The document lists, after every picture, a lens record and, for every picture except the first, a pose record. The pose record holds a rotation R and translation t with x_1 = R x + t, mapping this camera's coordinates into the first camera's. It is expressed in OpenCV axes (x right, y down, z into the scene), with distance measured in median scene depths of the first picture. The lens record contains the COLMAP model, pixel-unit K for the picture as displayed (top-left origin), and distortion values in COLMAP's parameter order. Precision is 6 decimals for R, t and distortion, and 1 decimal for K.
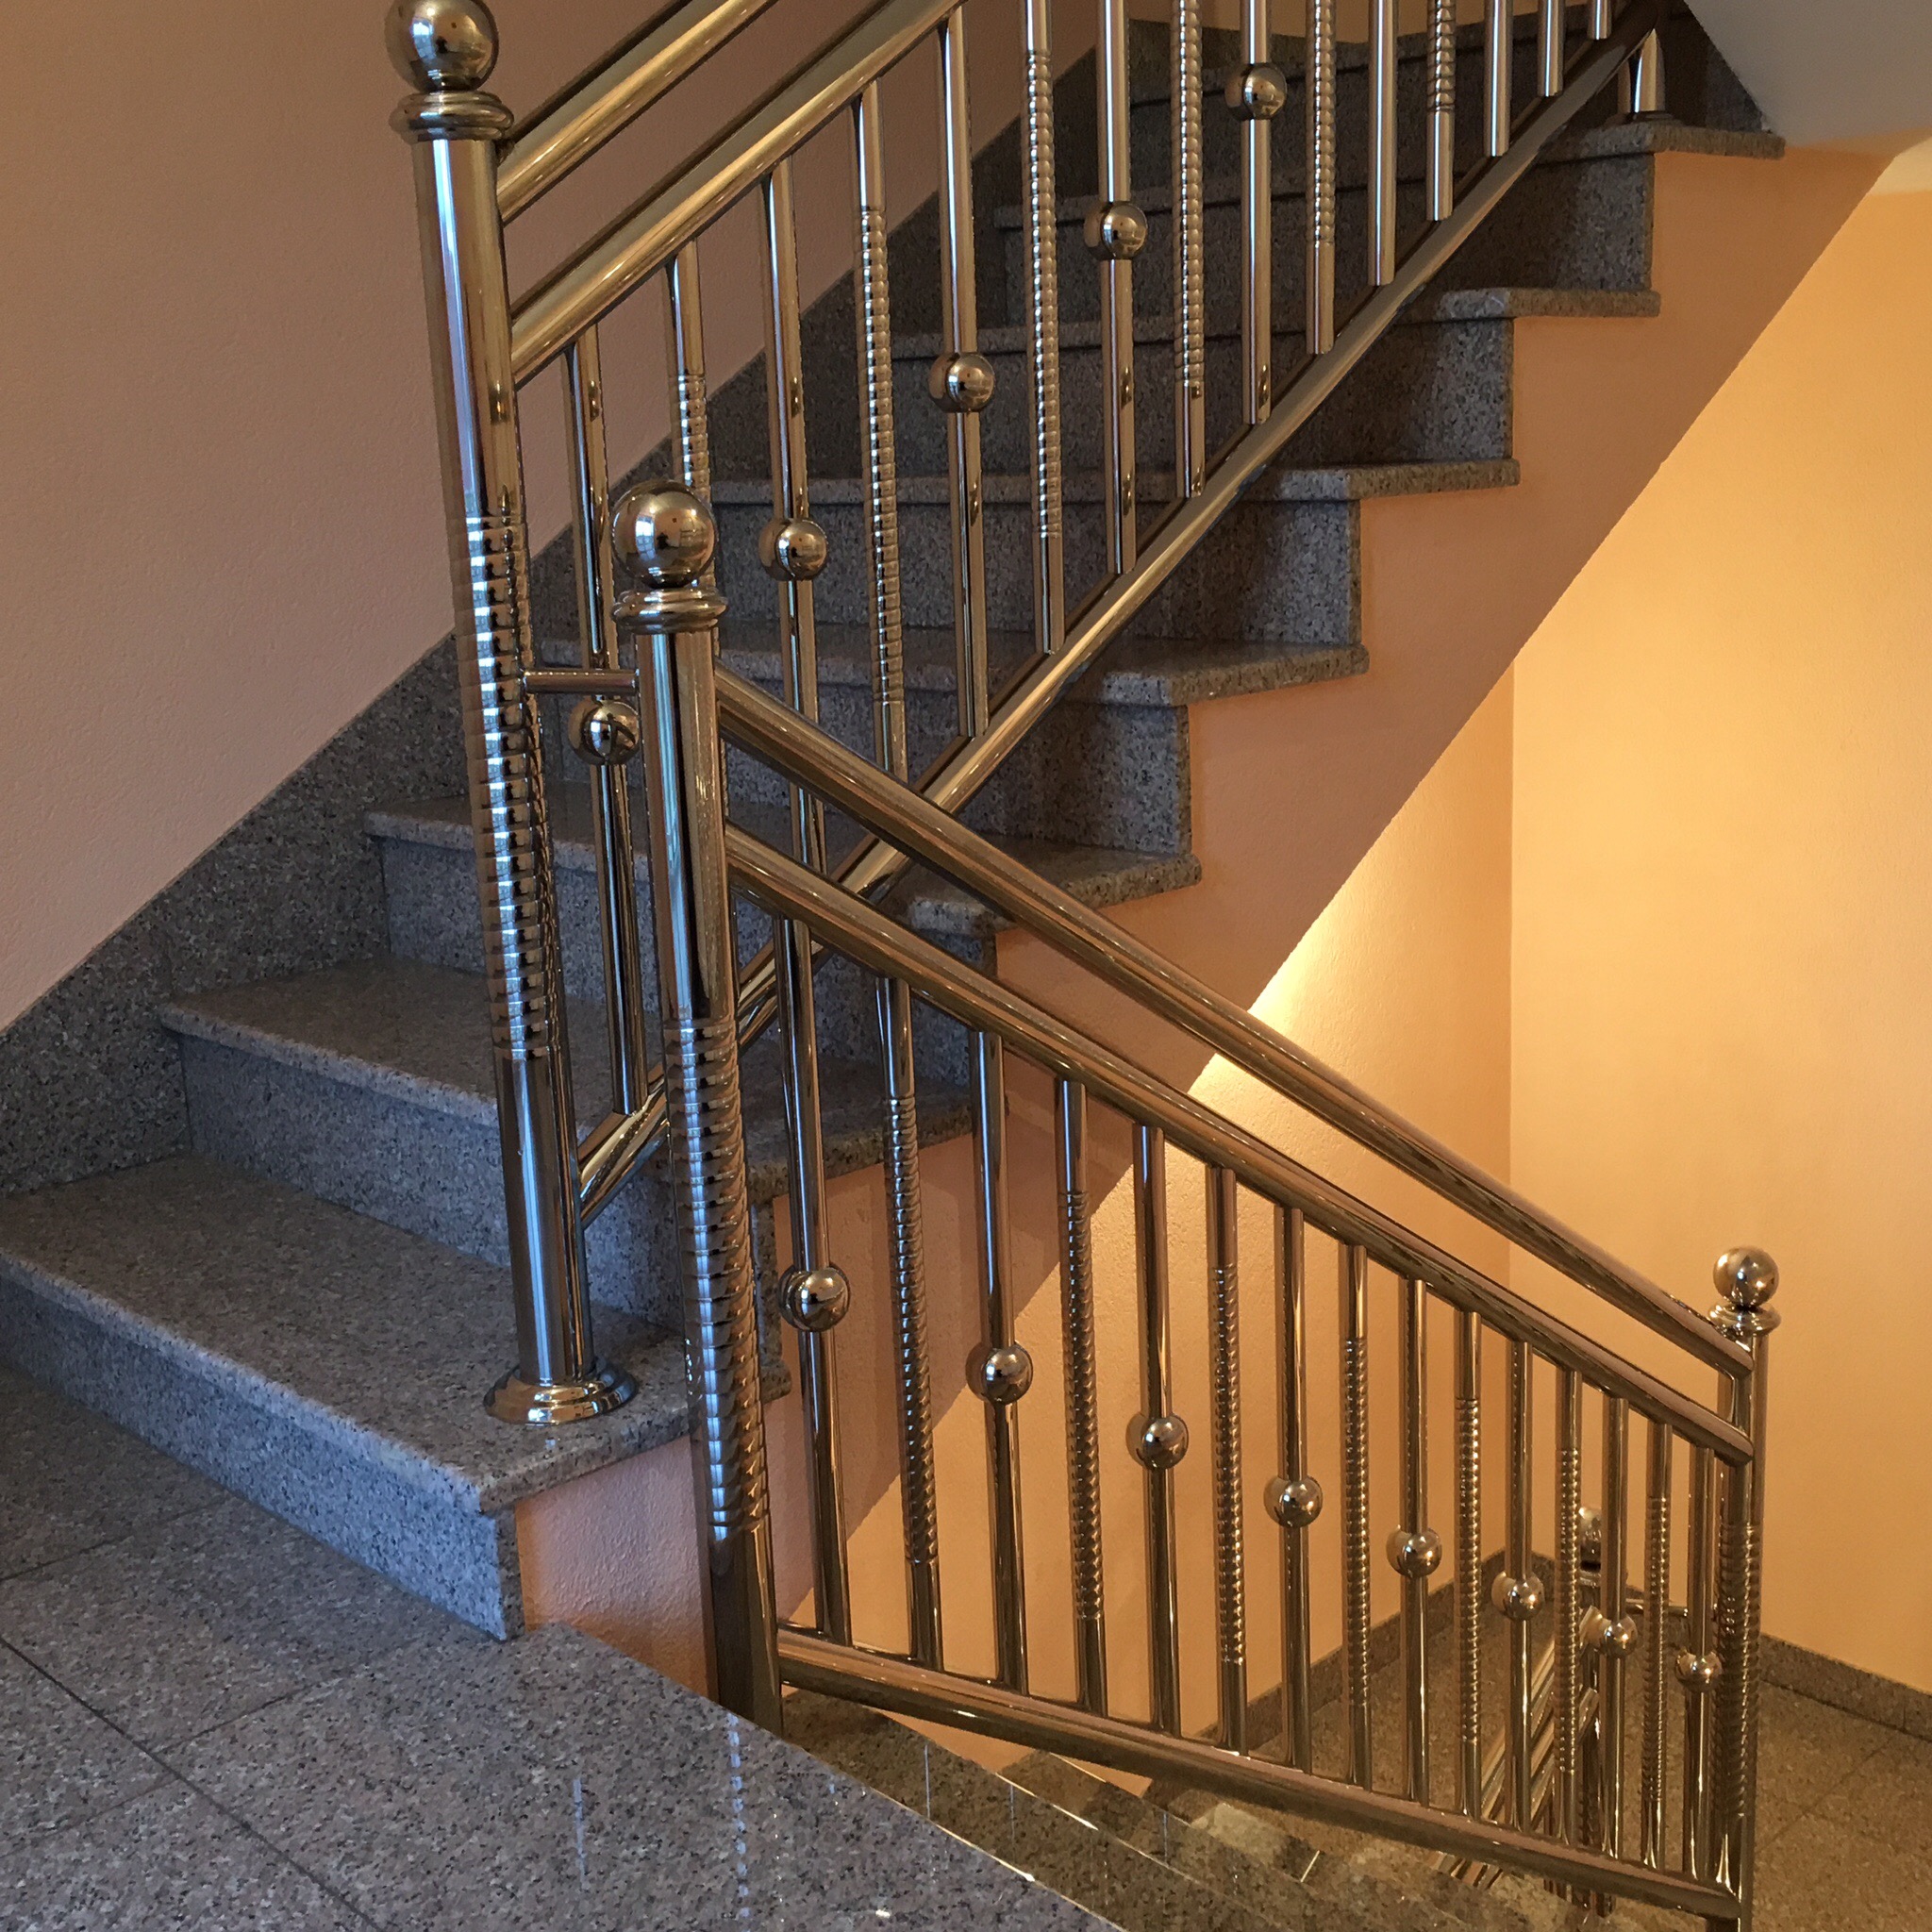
lens RADIAL K [[2373.2, 0, 966.0], [0, 2373.2, 966.0], [0, 0, 1]] dist [0.044289, 0.046175]
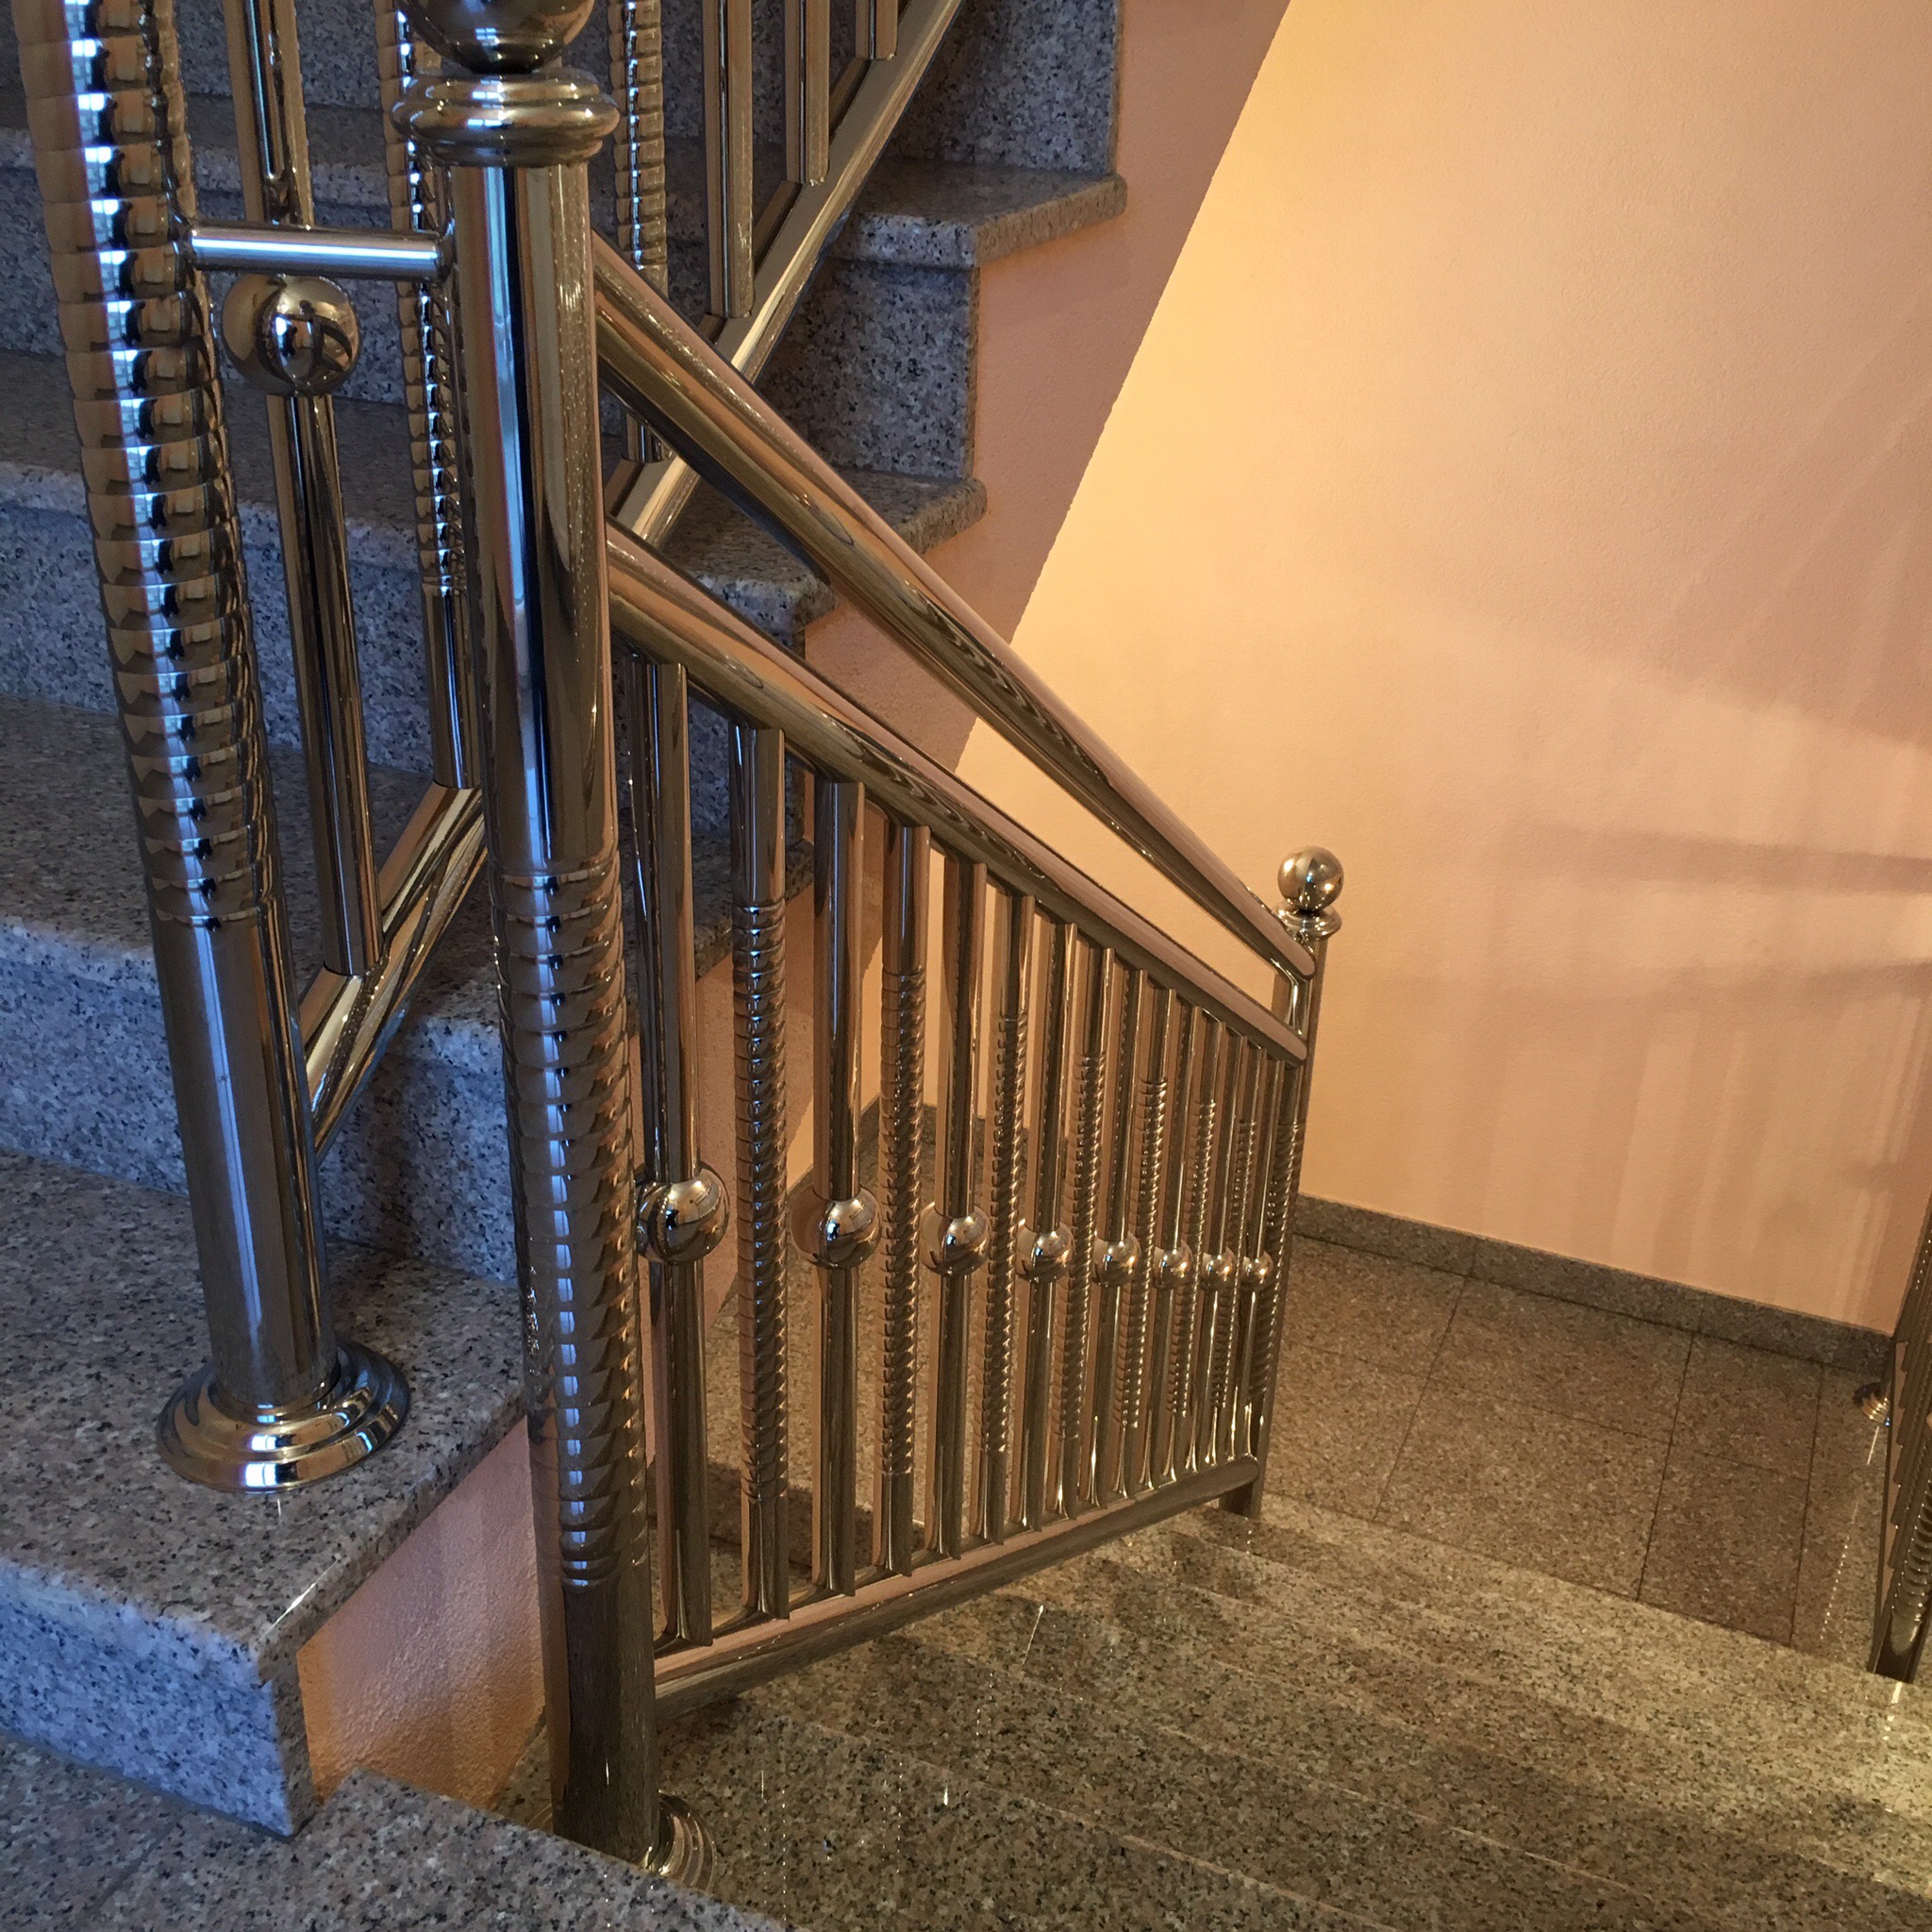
lens RADIAL K [[2189.5, 0, 973.5], [0, 2189.5, 968.6], [0, 0, 1]] dist [0.075426, -0.082562]
pose [[0.917502, -0.110433, 0.382093, -0.184601], [0.017939, 0.971193, 0.237619, -0.062370], [-0.397327, -0.211161, 0.893052, 0.367540]]
